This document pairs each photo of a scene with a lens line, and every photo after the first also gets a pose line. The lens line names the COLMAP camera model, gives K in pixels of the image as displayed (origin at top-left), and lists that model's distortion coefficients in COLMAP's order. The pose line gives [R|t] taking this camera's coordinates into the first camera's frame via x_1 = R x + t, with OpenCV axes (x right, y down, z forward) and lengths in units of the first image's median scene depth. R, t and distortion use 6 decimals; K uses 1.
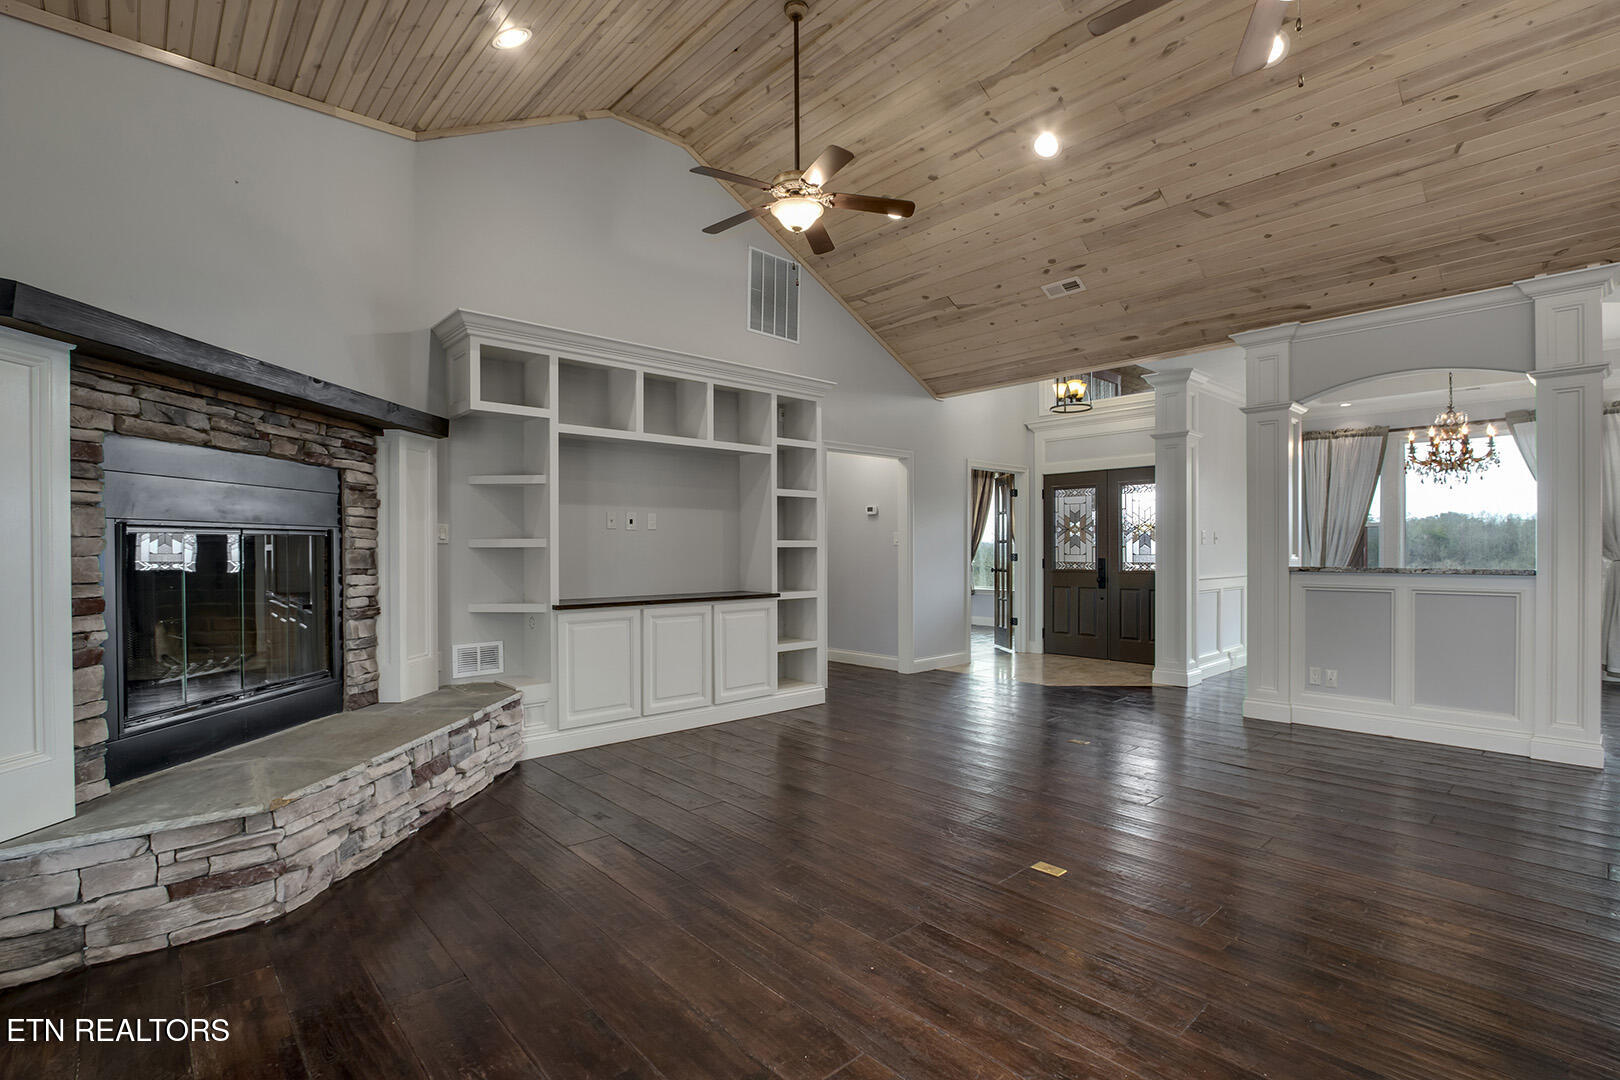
lens RADIAL K [[756.3, 0, 816.0], [0, 756.3, 550.7], [0, 0, 1]] dist [-0.022687, 0.002131]
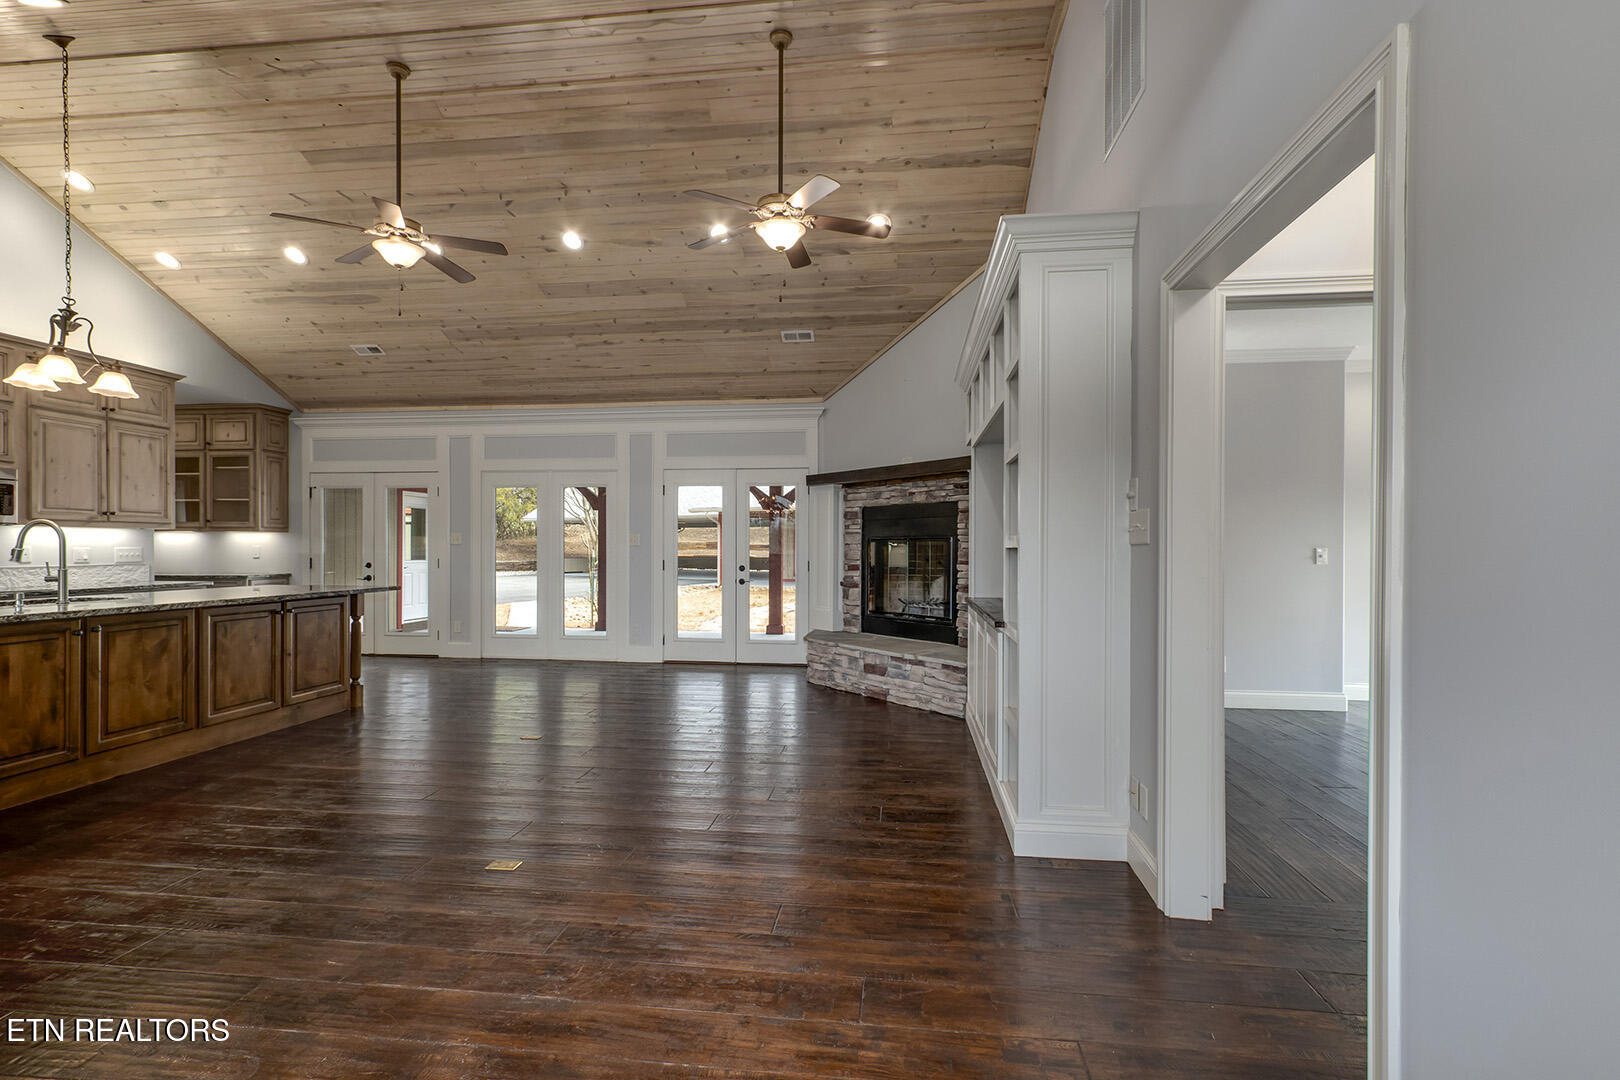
lens RADIAL K [[746.1, 0, 813.2], [0, 746.1, 551.2], [0, 0, 1]] dist [0.011102, -0.000771]
pose [[-0.761895, 0.002675, -0.647695, 0.553398], [-0.004524, 0.999945, 0.009451, -0.008789], [0.647684, 0.010131, -0.761841, 1.627586]]
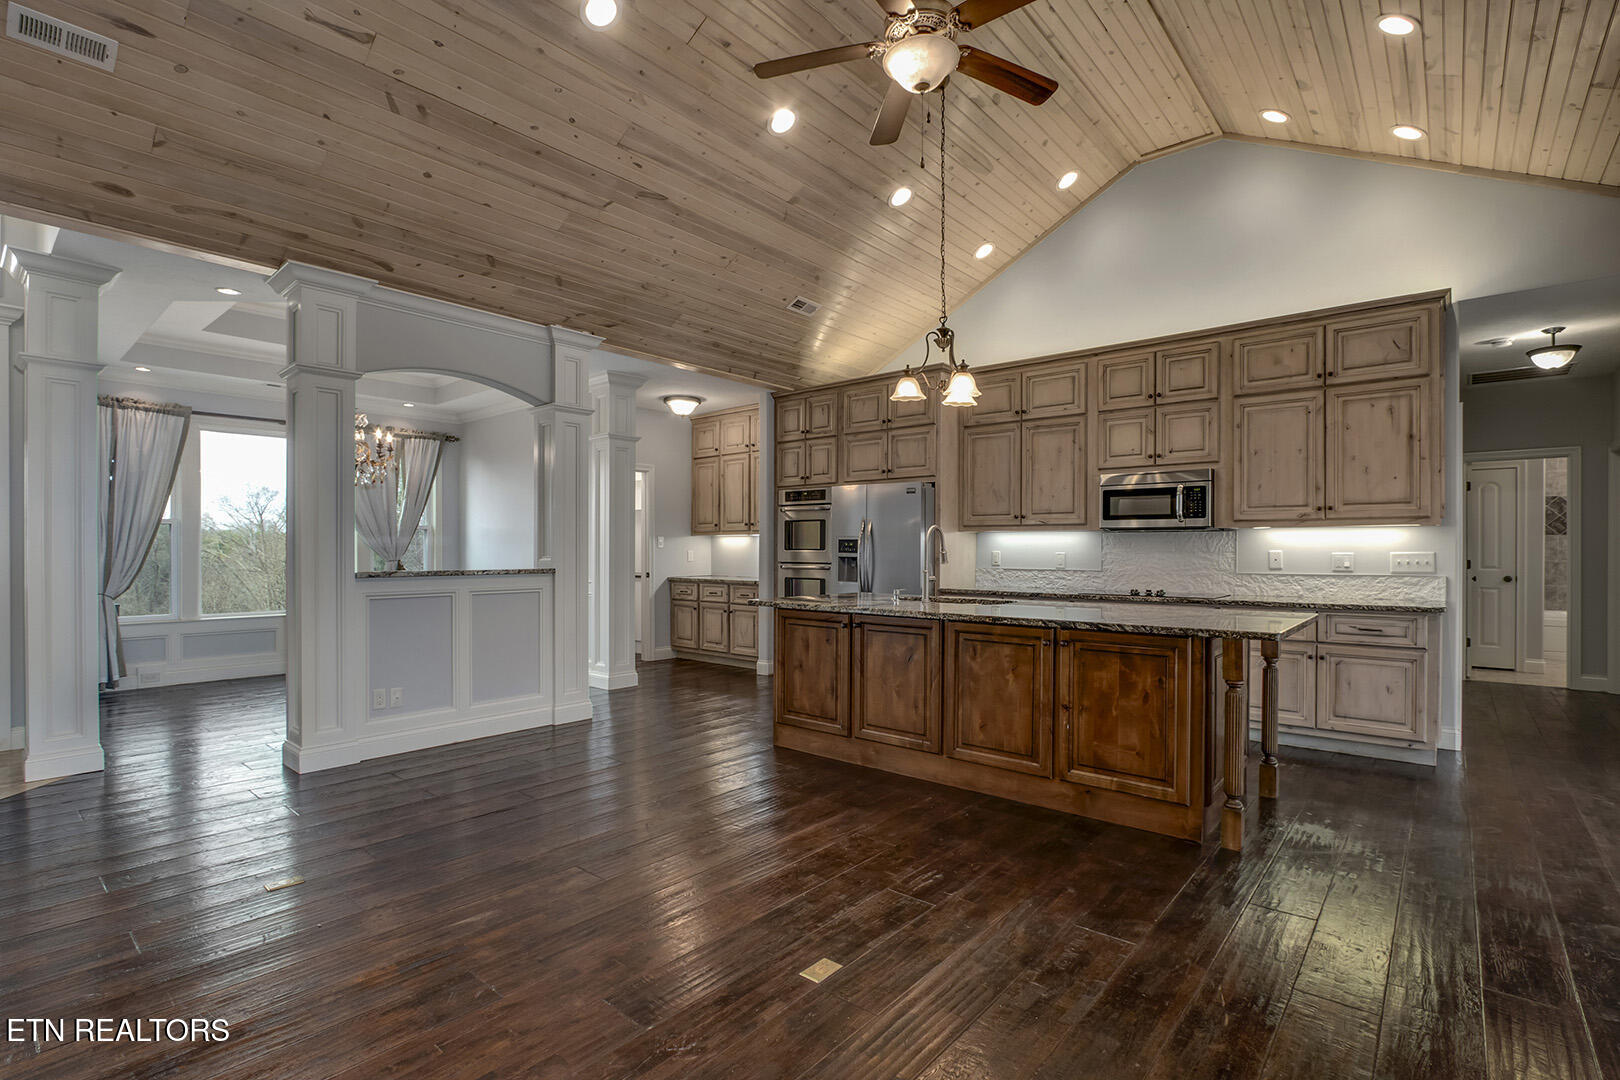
lens RADIAL K [[756.3, 0, 807.7], [0, 756.3, 552.6], [0, 0, 1]] dist [-0.022687, 0.002131]
pose [[-0.122055, -0.002419, 0.992520, -0.269214], [0.003035, 0.999991, 0.002810, -0.001803], [-0.992519, 0.003356, -0.122046, 0.669153]]
